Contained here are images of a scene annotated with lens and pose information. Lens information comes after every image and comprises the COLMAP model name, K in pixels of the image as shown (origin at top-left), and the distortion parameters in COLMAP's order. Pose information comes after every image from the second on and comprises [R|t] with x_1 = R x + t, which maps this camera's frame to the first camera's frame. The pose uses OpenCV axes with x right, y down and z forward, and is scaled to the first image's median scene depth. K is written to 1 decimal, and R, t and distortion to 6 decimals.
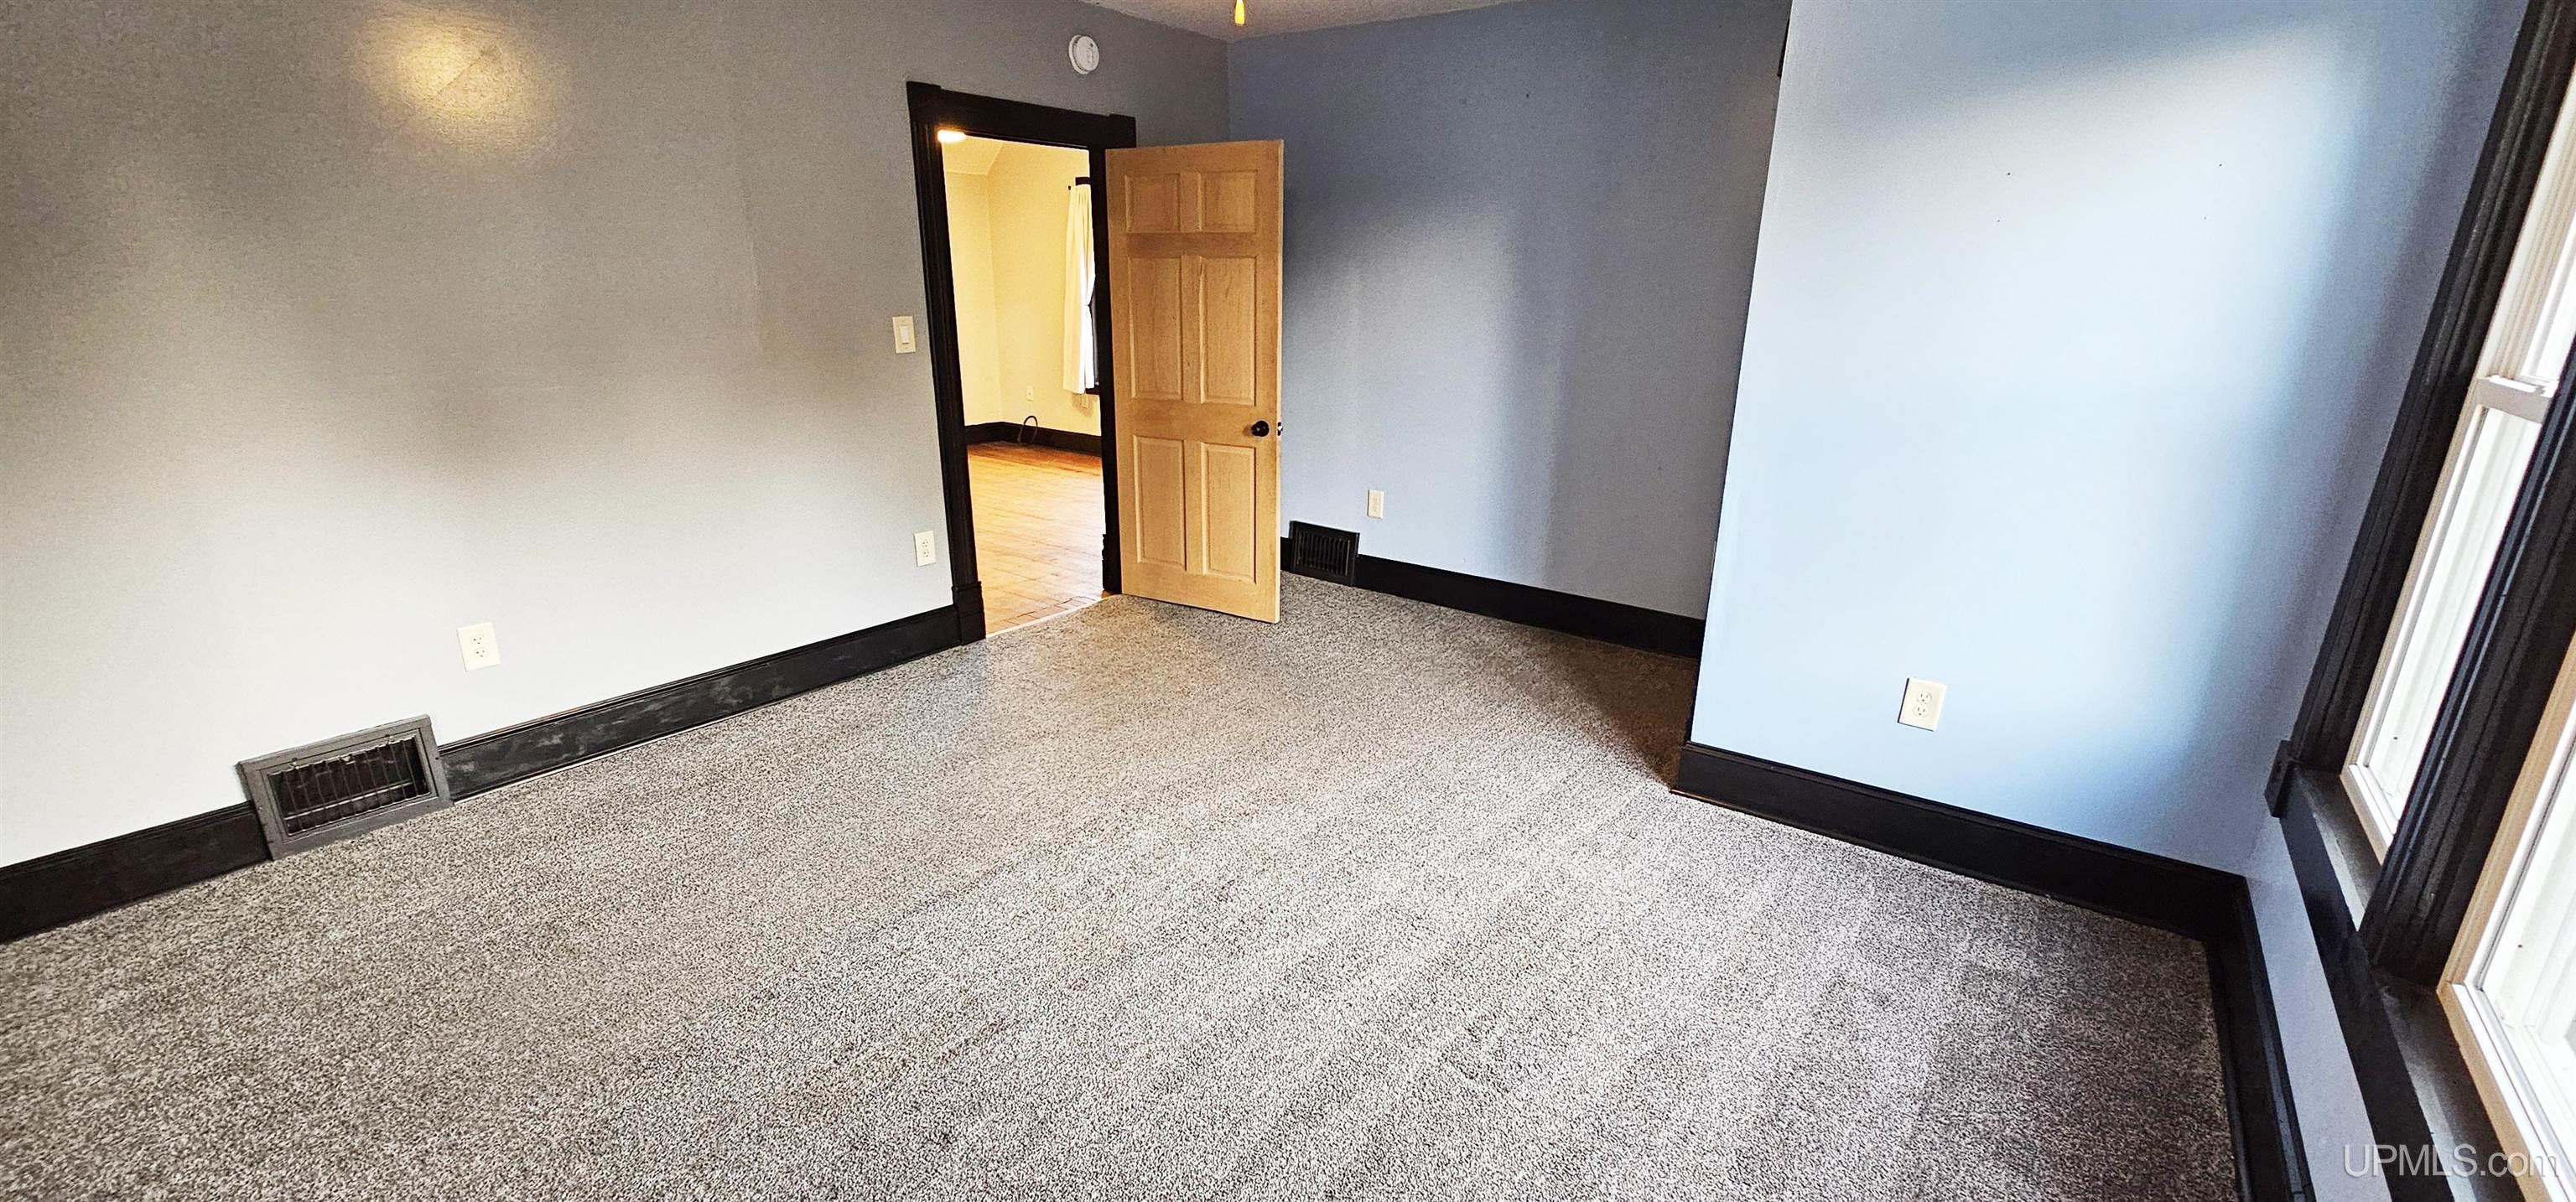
lens RADIAL K [[1050.6, 0, 1289.3], [0, 1050.6, 603.0], [0, 0, 1]] dist [-0.001772, -0.000018]
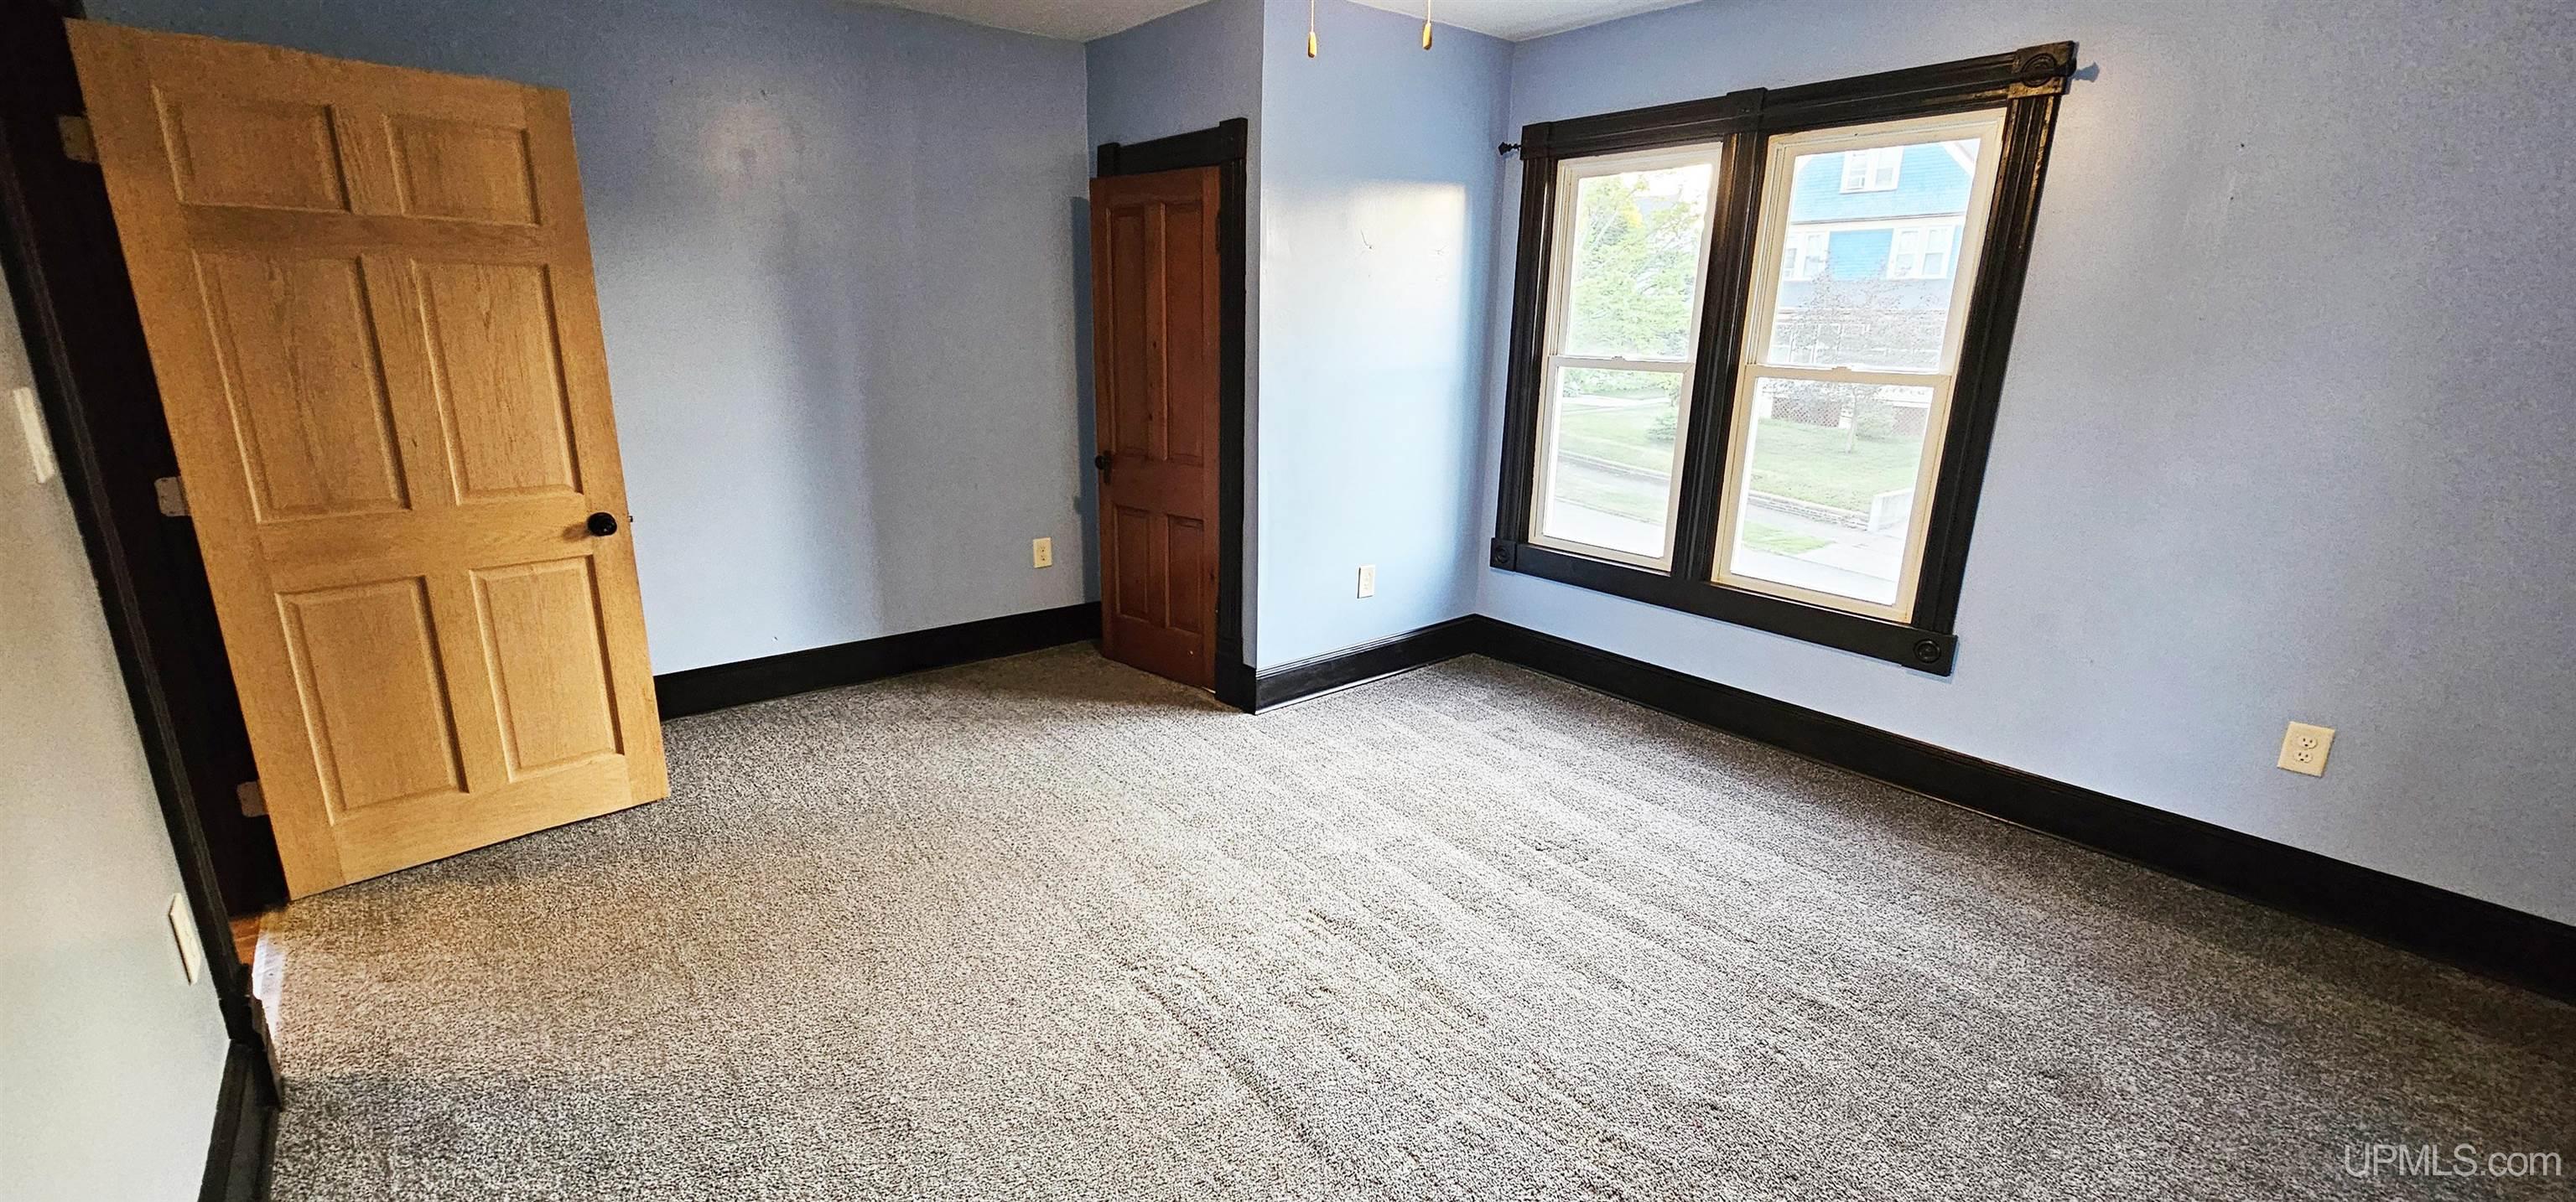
lens RADIAL K [[1050.6, 0, 1284.9], [0, 1050.6, 599.3], [0, 0, 1]] dist [-0.001772, -0.000018]
pose [[0.229831, -0.255632, 0.939058, -0.712552], [0.271520, 0.943418, 0.190365, -0.166115], [-0.934588, 0.211222, 0.286236, 0.531346]]
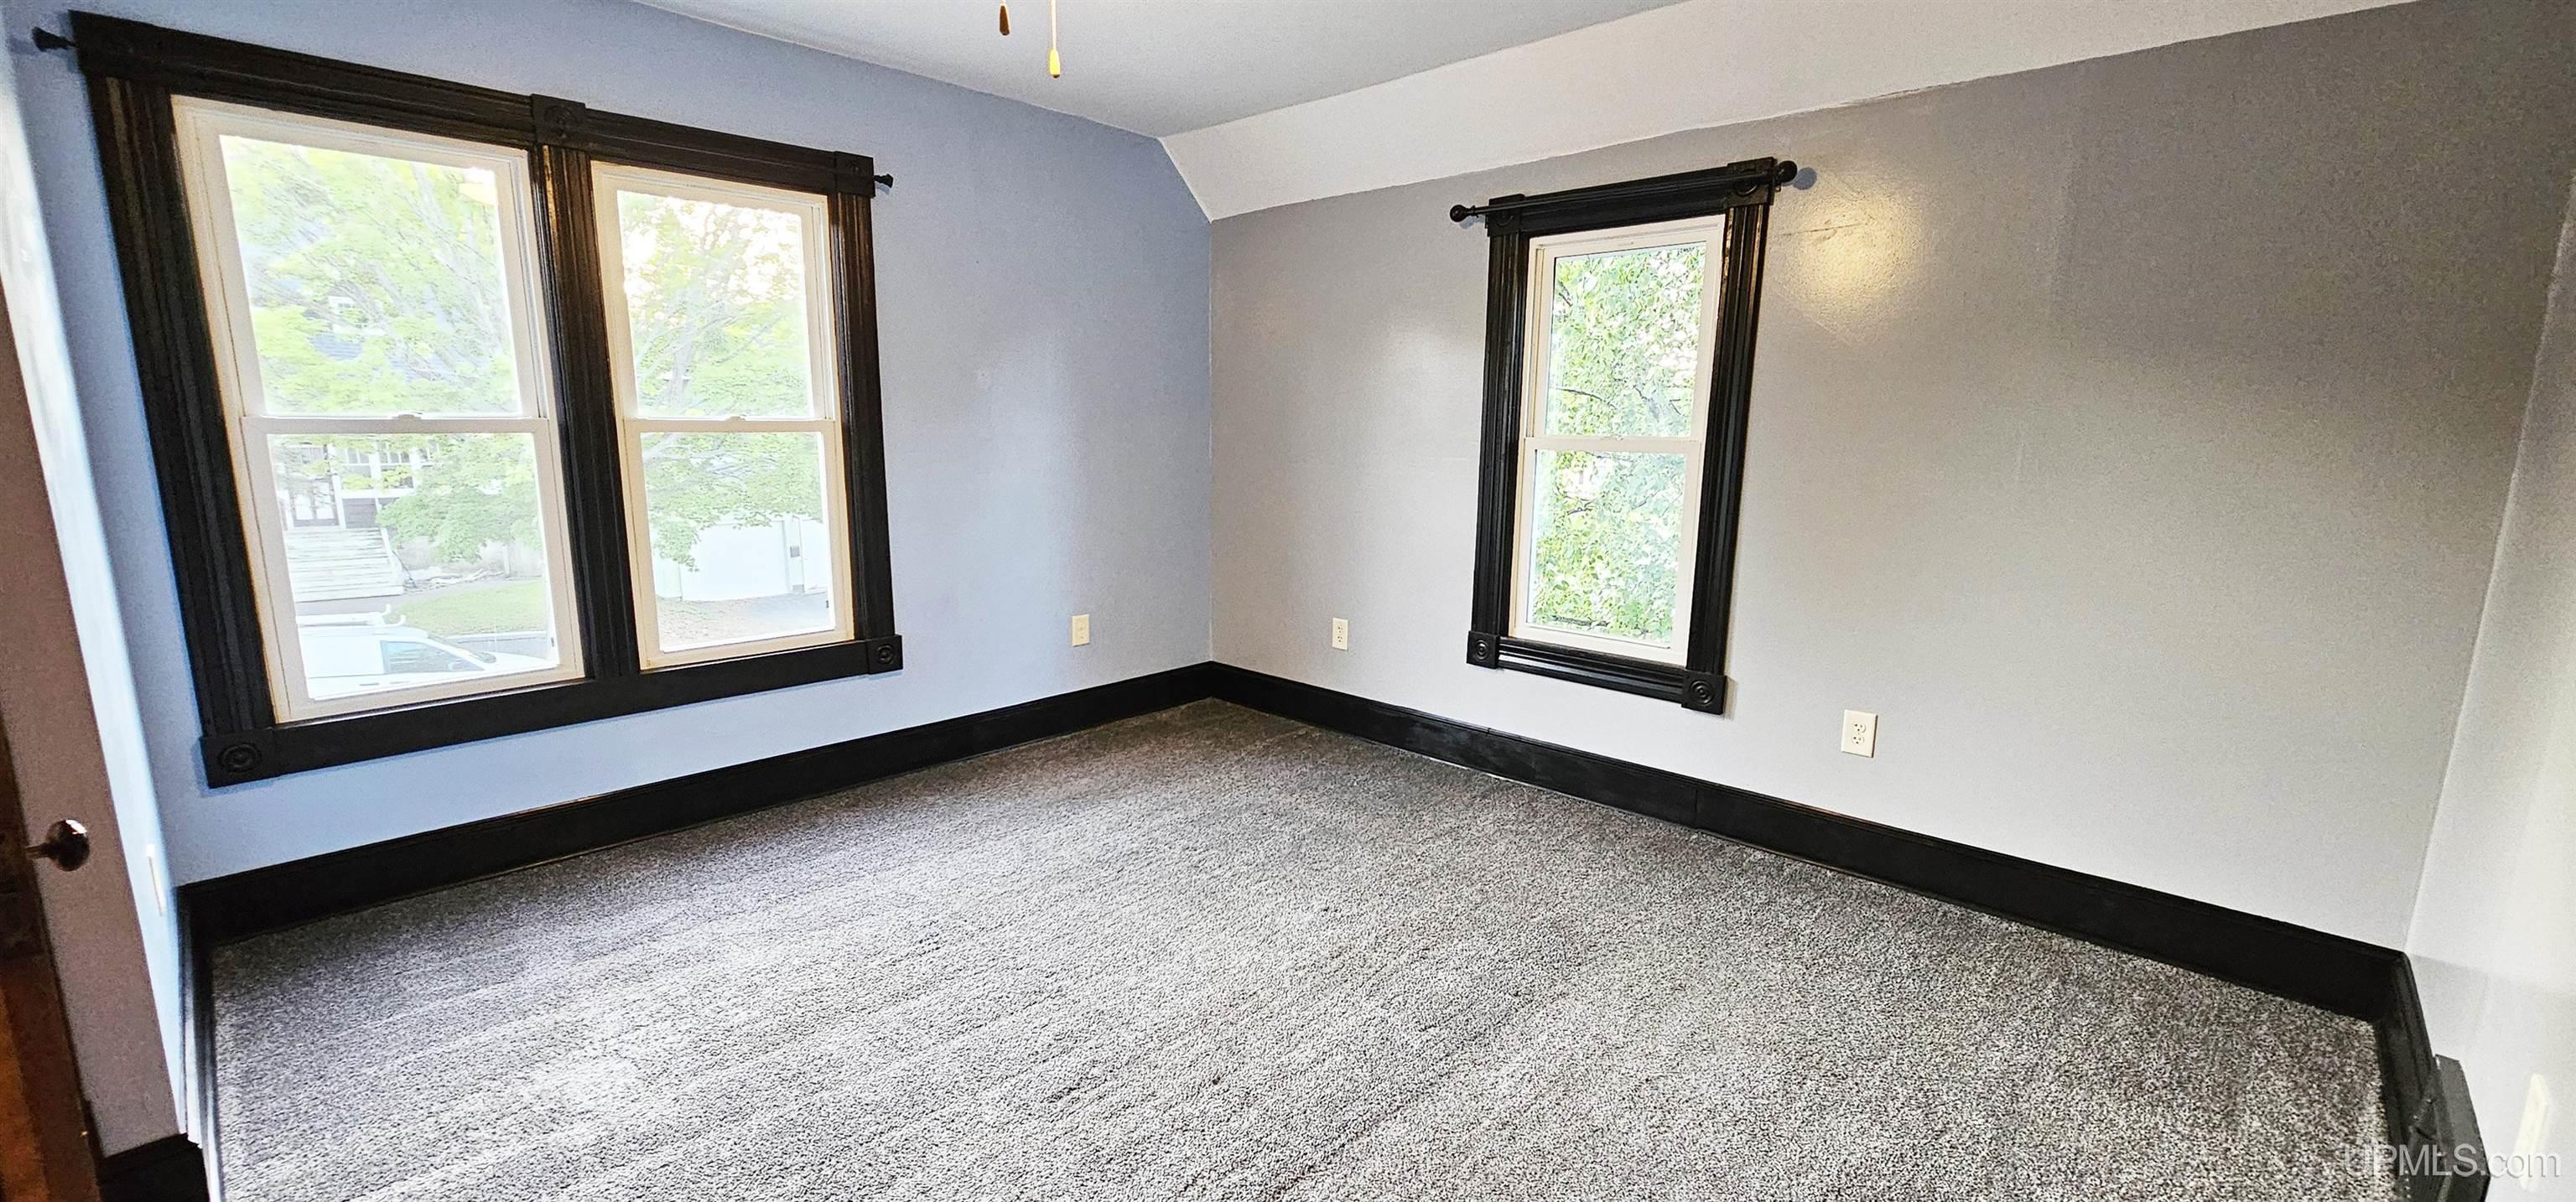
lens RADIAL K [[1050.6, 0, 1298.8], [0, 1050.6, 607.5], [0, 0, 1]] dist [-0.001772, -0.000018]
pose [[-0.992741, -0.056390, 0.106236, -0.242712], [0.001221, 0.878513, 0.477717, -0.359837], [-0.120268, 0.474379, -0.872067, 1.171390]]
